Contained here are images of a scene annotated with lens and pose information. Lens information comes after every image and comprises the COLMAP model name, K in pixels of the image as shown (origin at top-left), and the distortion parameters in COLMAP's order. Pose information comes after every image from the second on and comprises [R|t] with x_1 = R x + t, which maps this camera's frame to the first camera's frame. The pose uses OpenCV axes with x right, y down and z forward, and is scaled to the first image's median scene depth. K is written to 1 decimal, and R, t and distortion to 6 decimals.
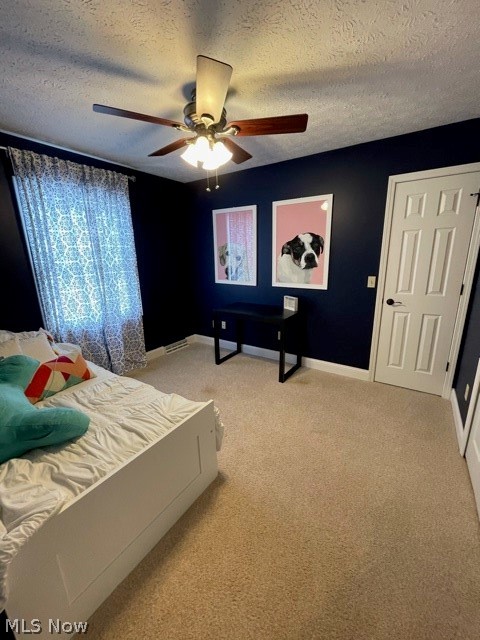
lens RADIAL K [[259.9, 0, 241.9], [0, 259.9, 319.5], [0, 0, 1]] dist [-0.003243, -0.000250]
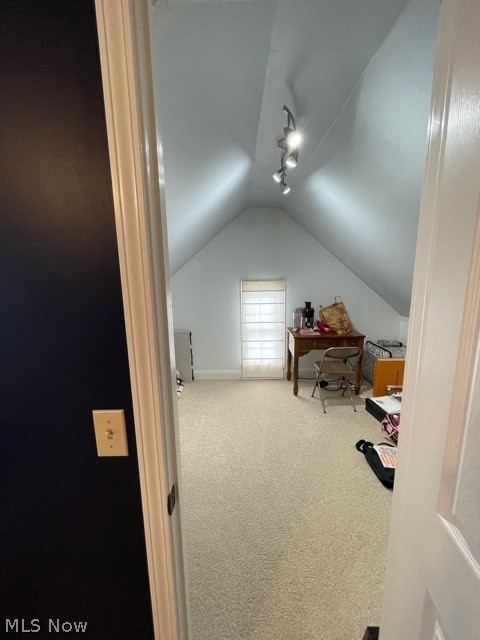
lens RADIAL K [[259.9, 0, 241.9], [0, 259.9, 319.5], [0, 0, 1]] dist [-0.003243, -0.000250]
pose [[0.824400, -0.085627, 0.559493, 0.415936], [0.134983, 0.989712, -0.047425, -0.186213], [-0.549677, 0.114619, 0.827477, 0.653520]]
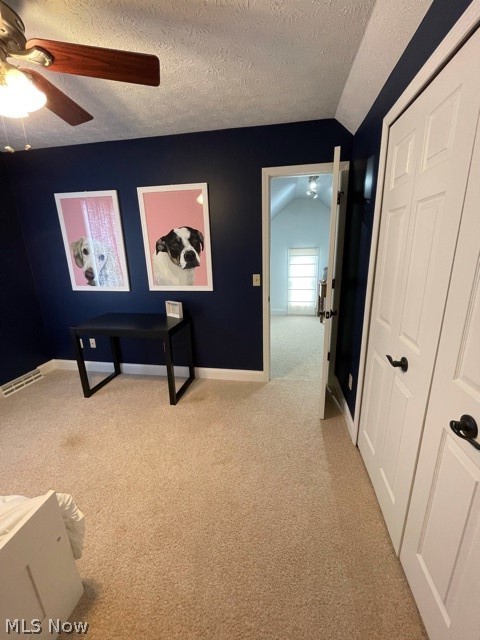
lens RADIAL K [[259.9, 0, 241.9], [0, 259.9, 319.5], [0, 0, 1]] dist [-0.003243, -0.000250]
pose [[0.911437, -0.112397, 0.395790, 0.049550], [0.108456, 0.993573, 0.032401, -0.033050], [-0.396888, 0.013395, 0.917769, 0.128619]]
